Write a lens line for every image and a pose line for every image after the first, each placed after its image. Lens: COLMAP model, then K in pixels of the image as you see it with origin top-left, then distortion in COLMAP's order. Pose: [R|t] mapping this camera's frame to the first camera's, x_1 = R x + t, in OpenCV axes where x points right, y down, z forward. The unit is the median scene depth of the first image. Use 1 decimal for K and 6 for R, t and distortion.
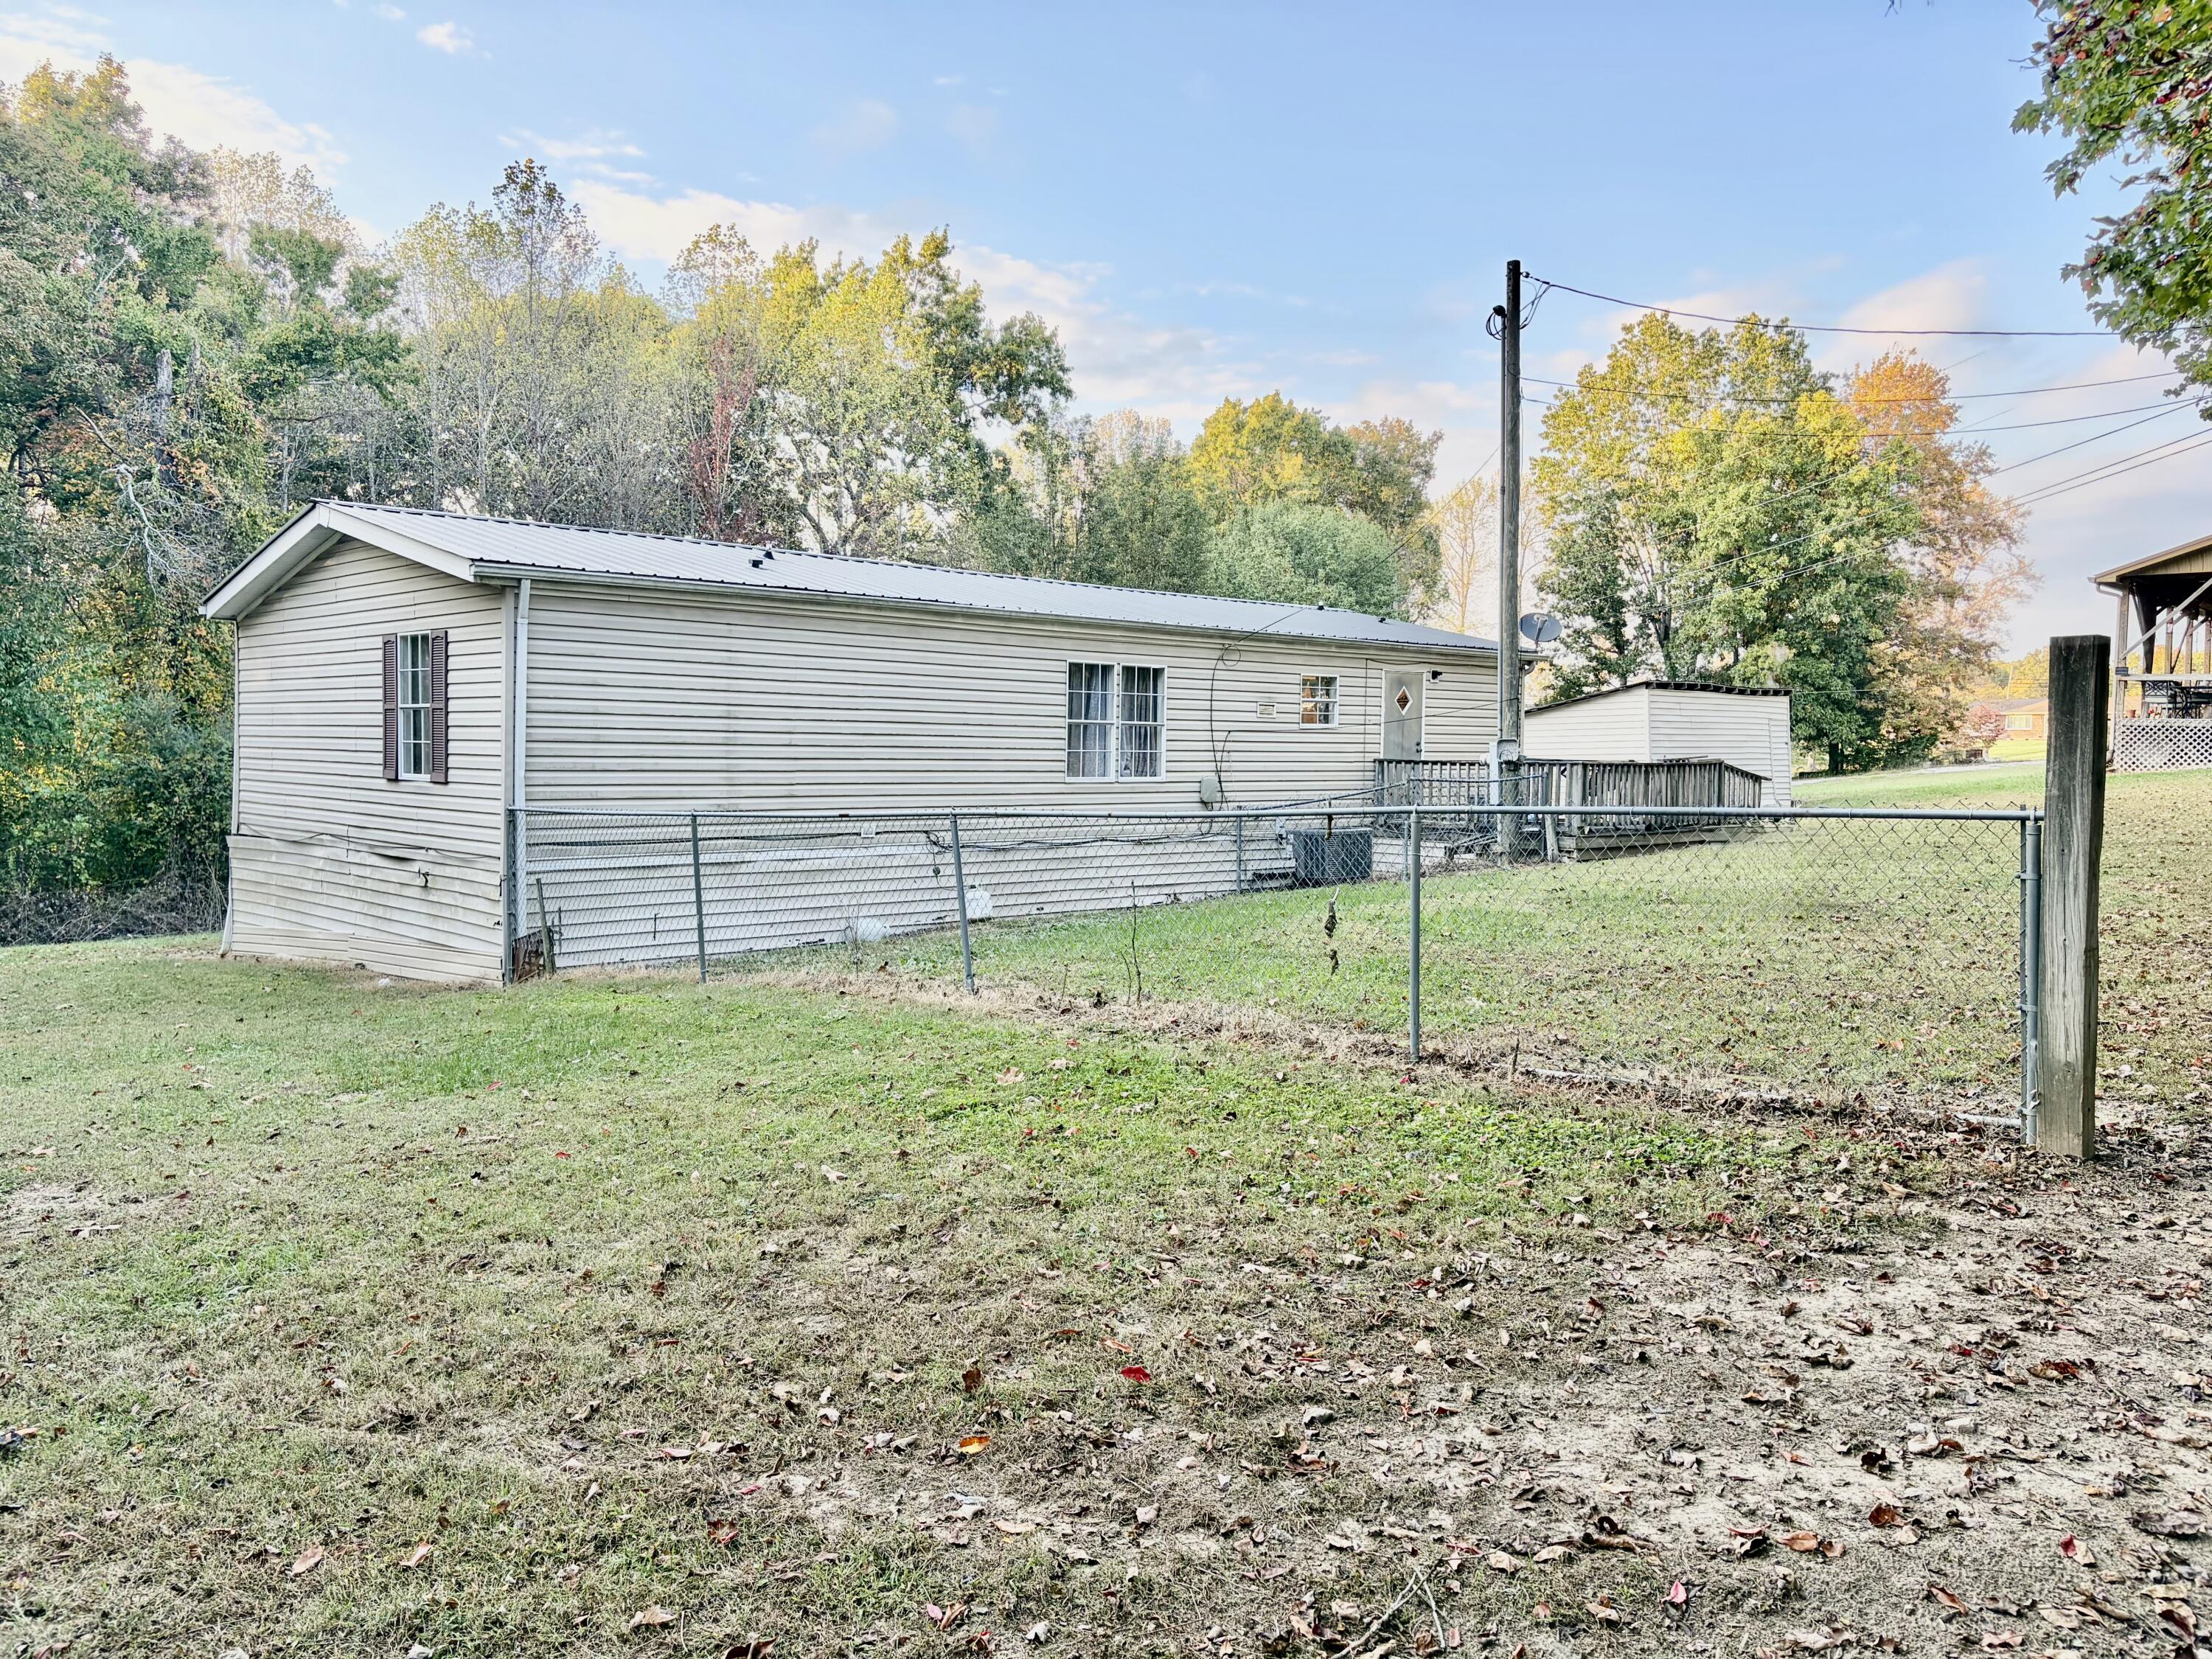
lens RADIAL K [[1671.2, 0, 1099.1], [0, 1671.2, 817.9], [0, 0, 1]] dist [0.062889, -0.073201]
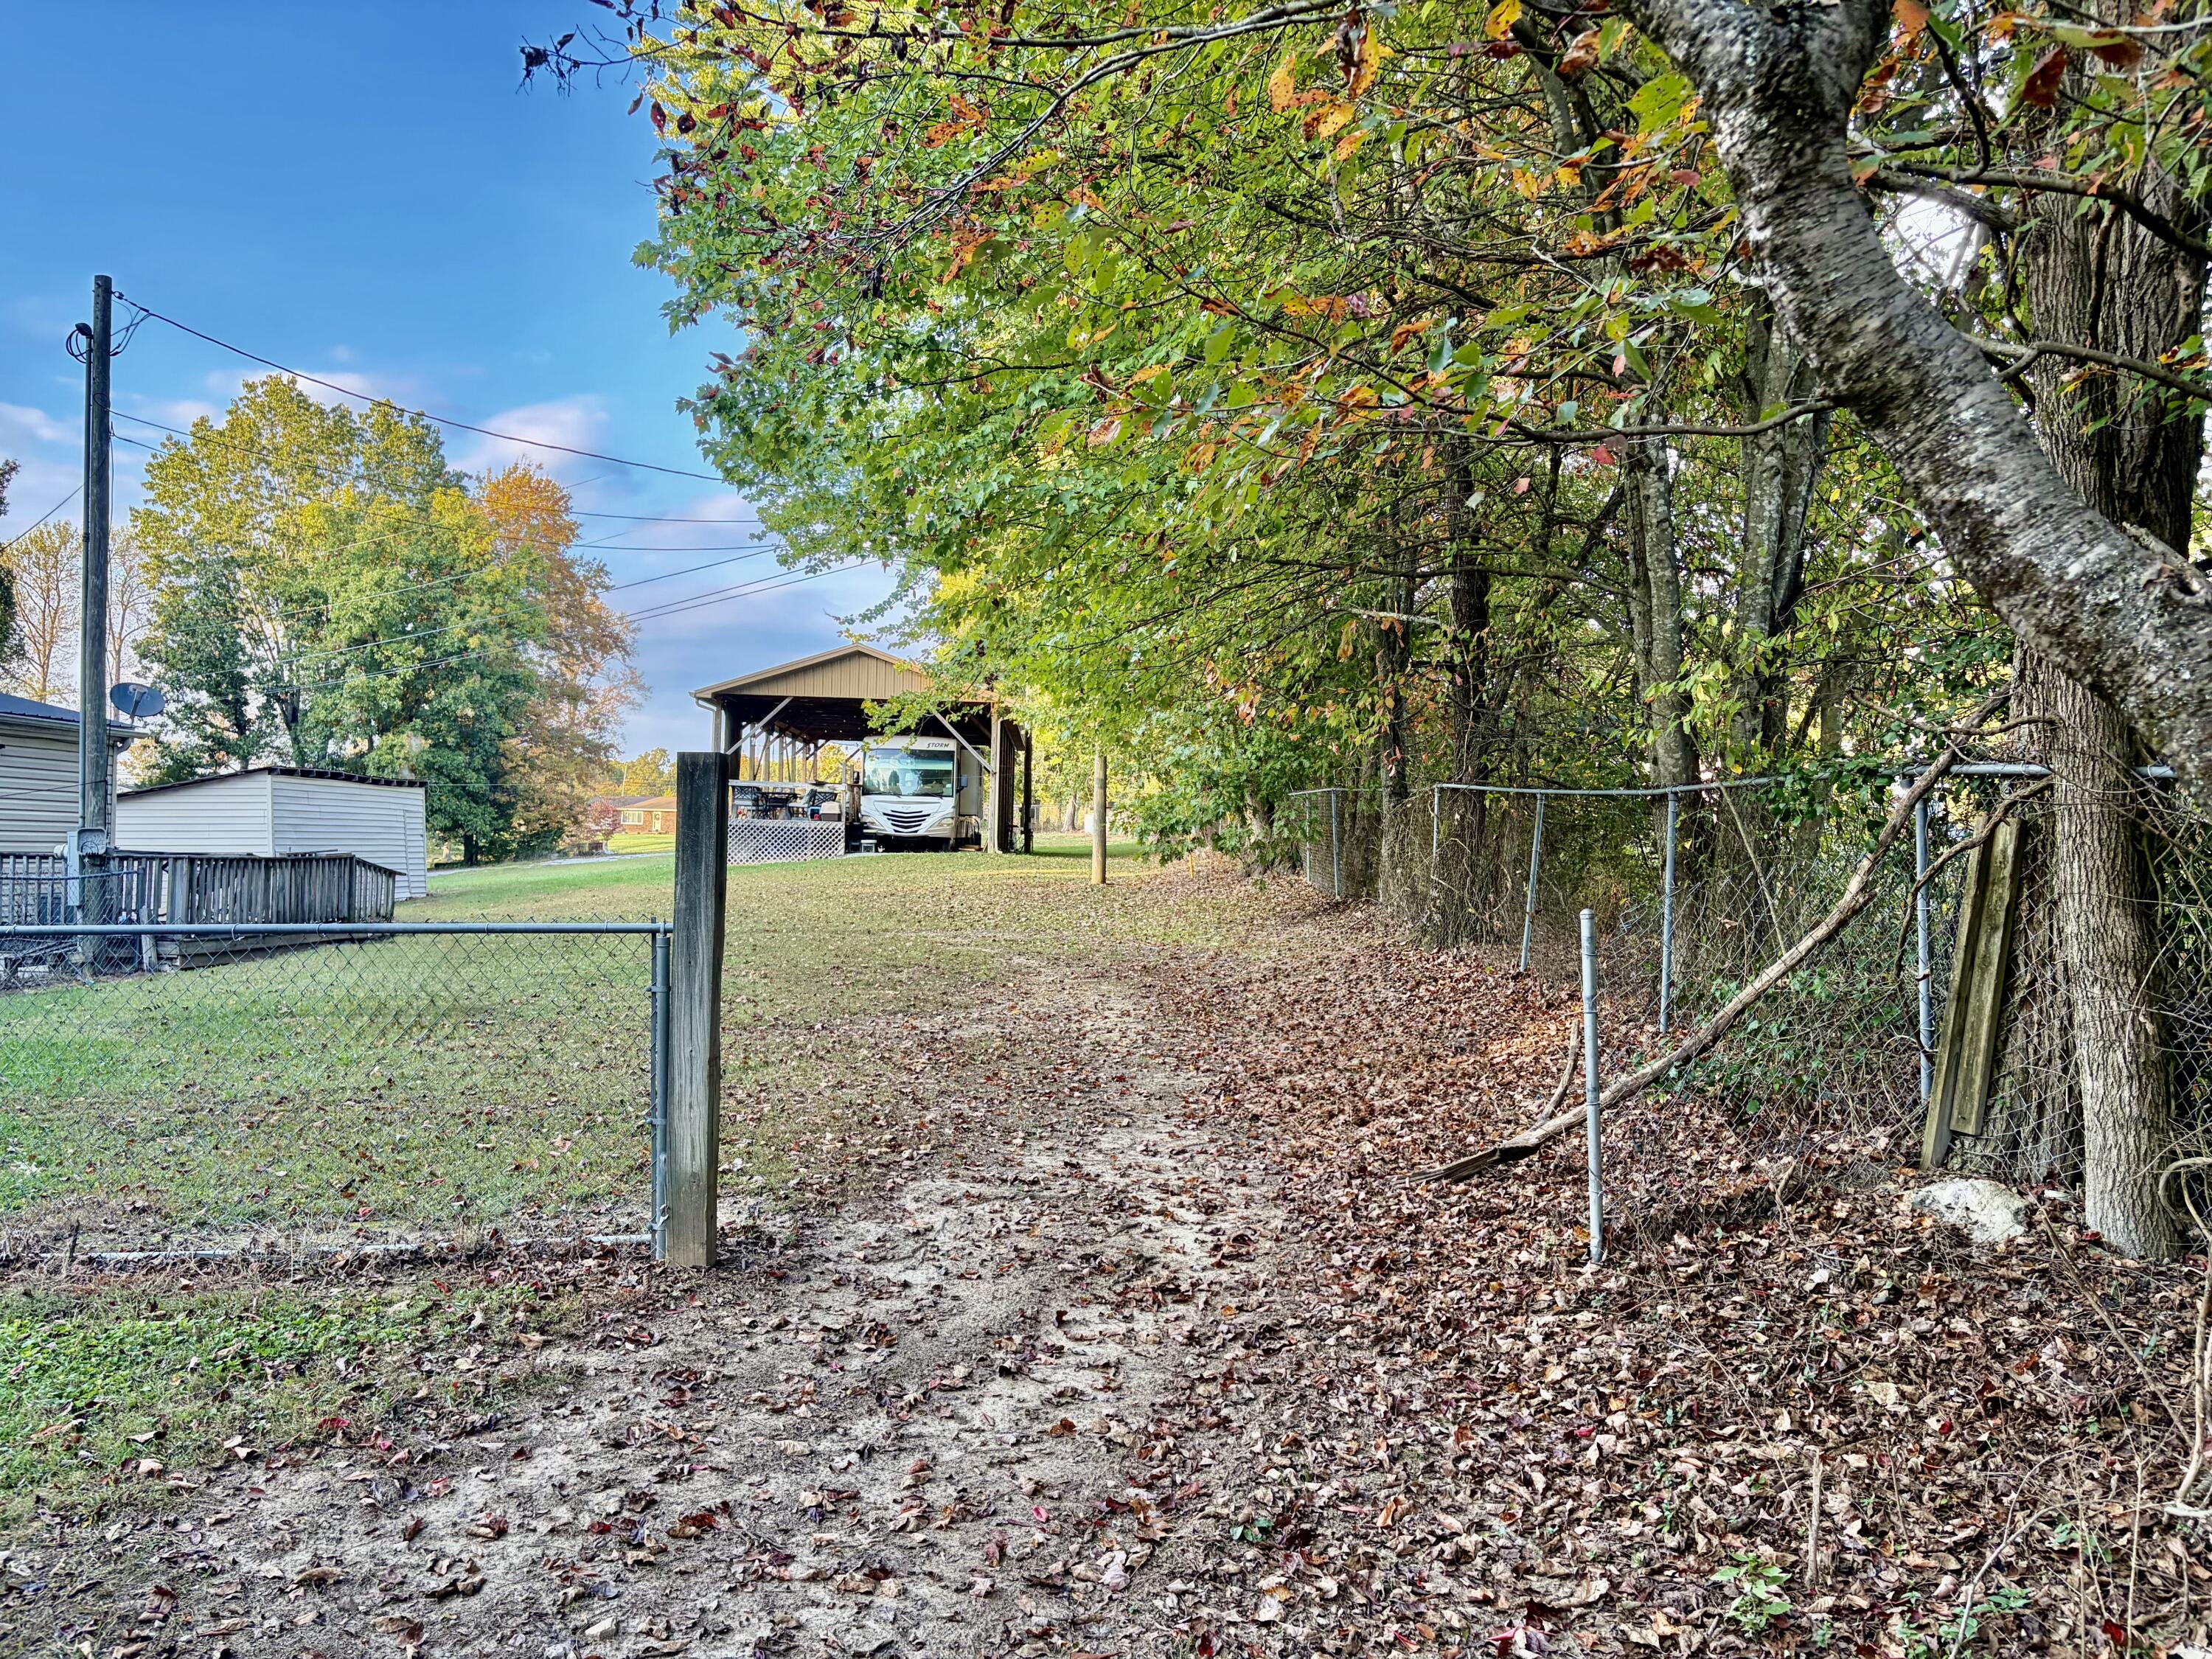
lens RADIAL K [[1683.3, 0, 1113.7], [0, 1683.3, 835.0], [0, 0, 1]] dist [-0.000885, 0.044399]
pose [[0.713499, 0.016240, 0.700469, 0.009755], [0.013818, 0.999211, -0.037241, -0.003414], [-0.700520, 0.036251, 0.712711, 0.022418]]
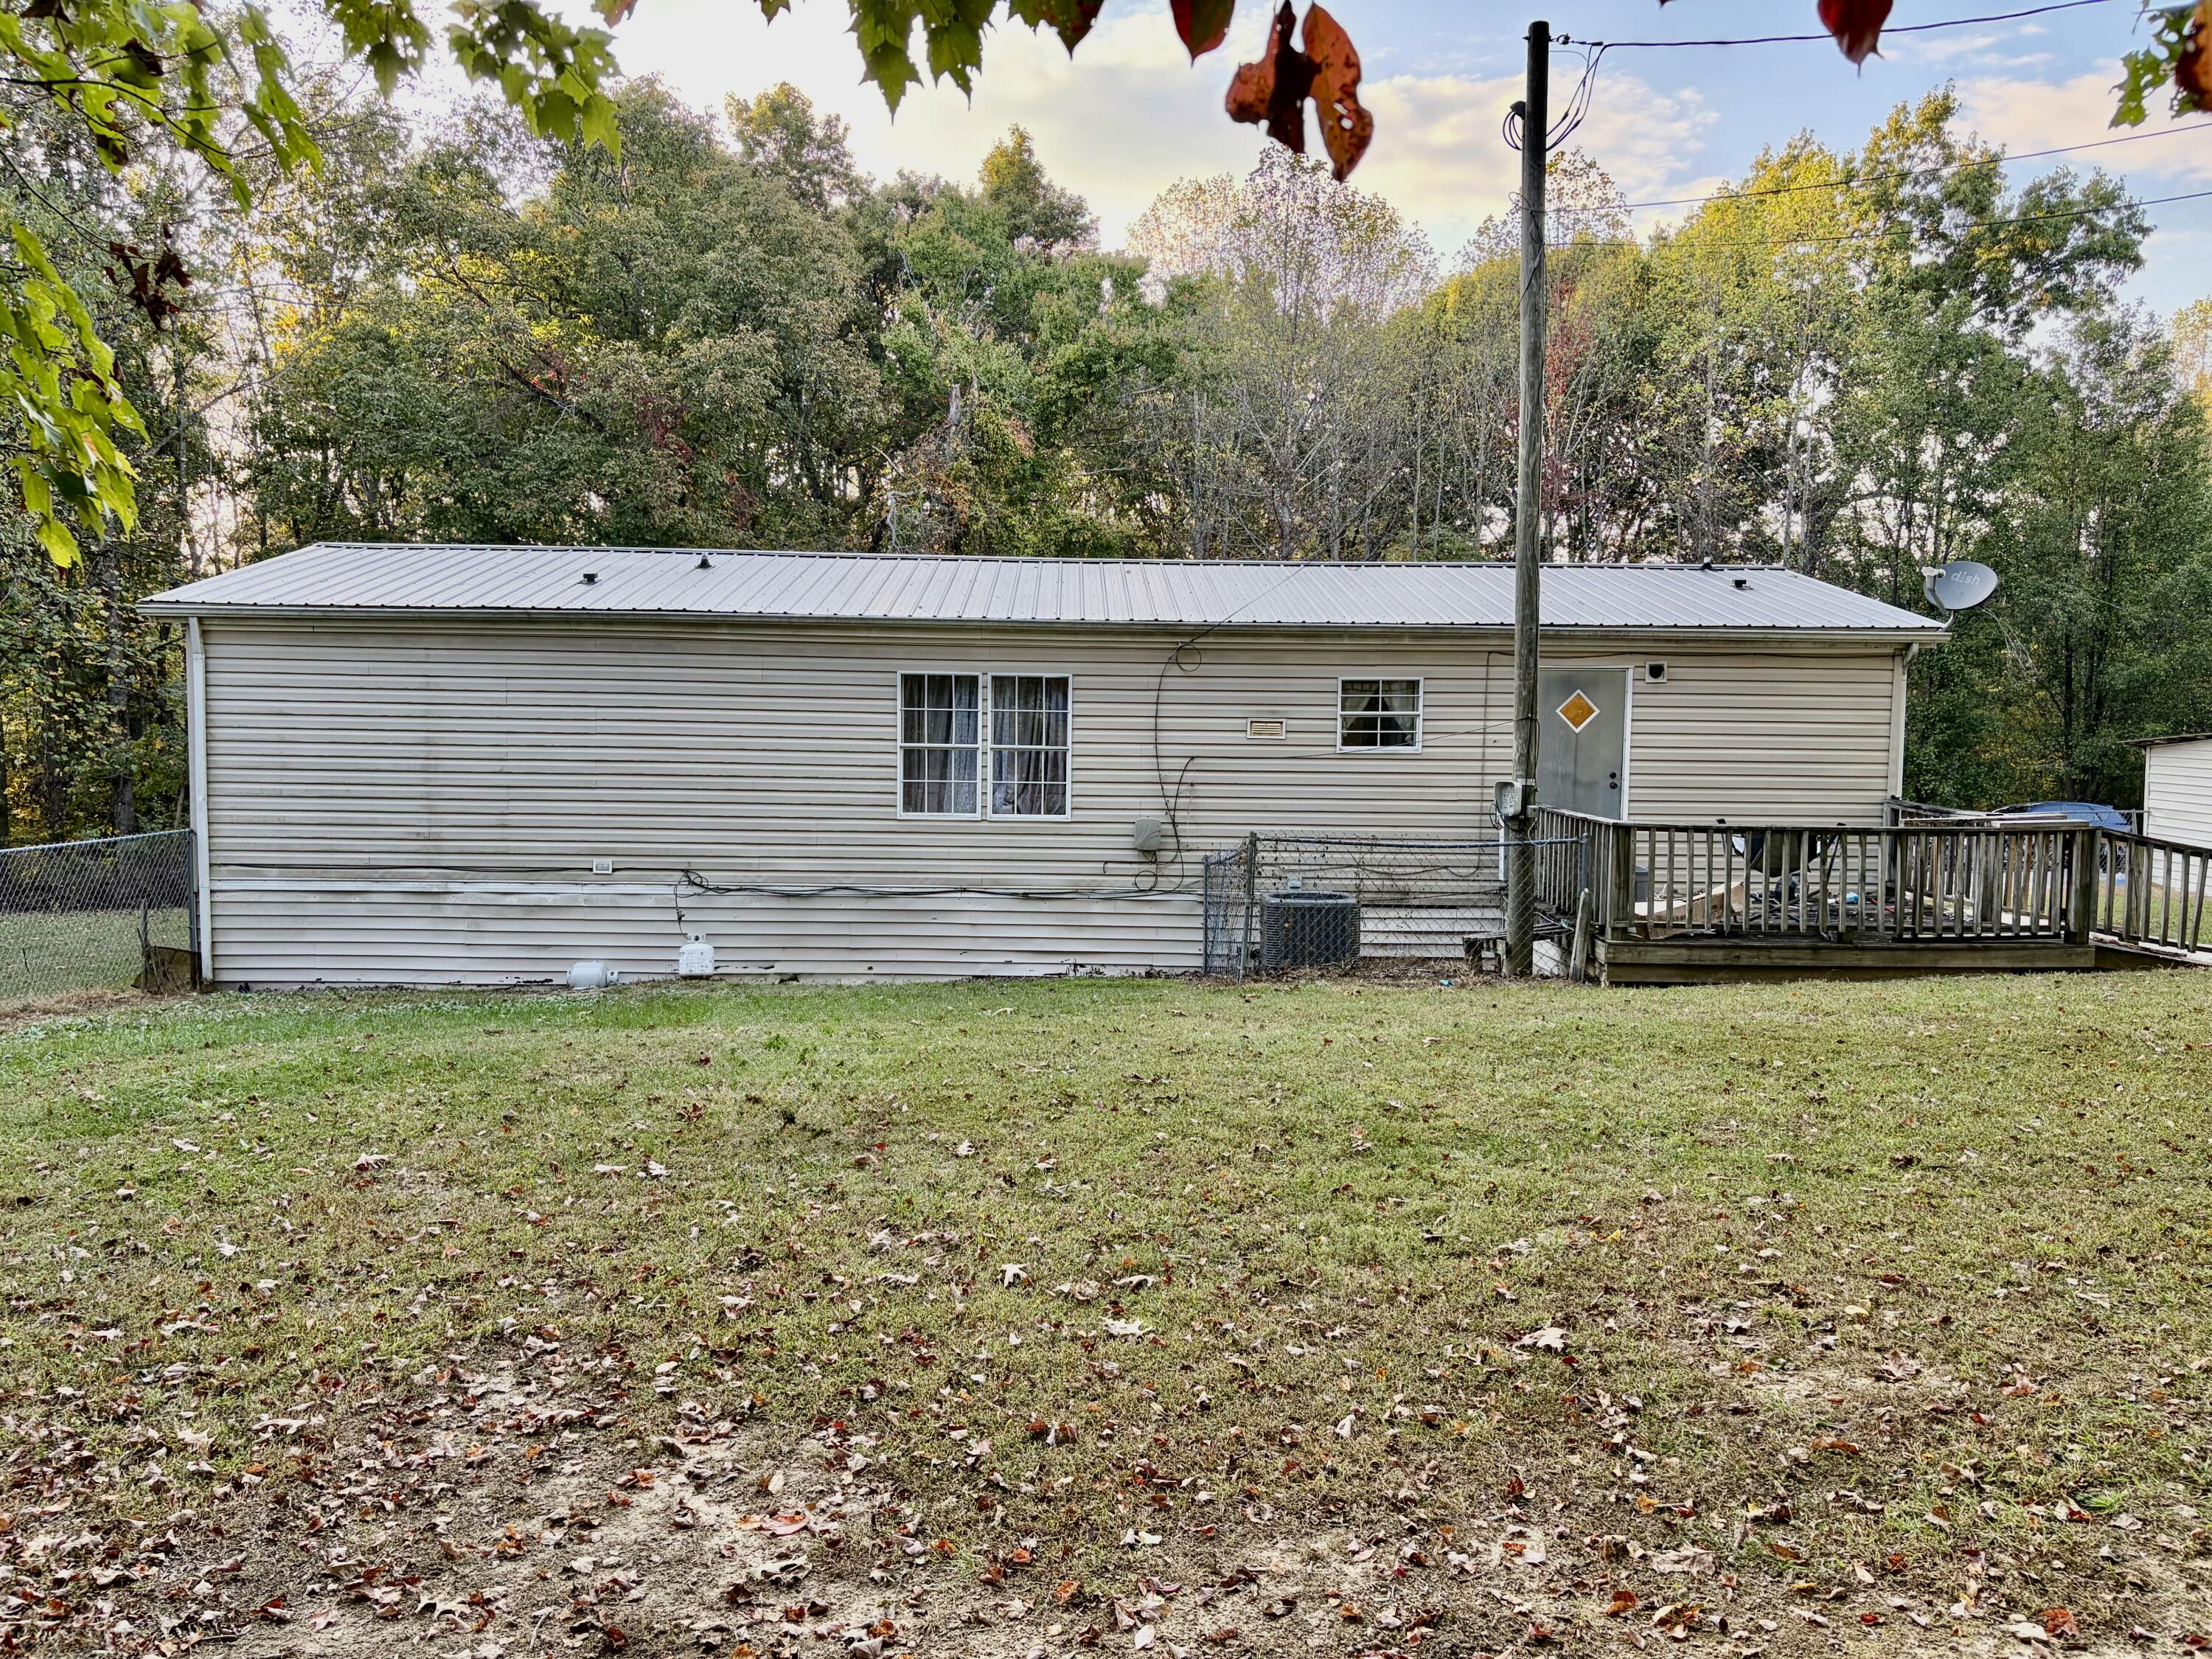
lens RADIAL K [[1661.2, 0, 1094.2], [0, 1661.2, 829.6], [0, 0, 1]] dist [0.068519, -0.082035]
pose [[0.735264, 0.054735, -0.675567, 0.580030], [-0.034491, 0.998464, 0.043357, -0.052628], [0.676903, -0.008578, 0.736023, 0.435314]]
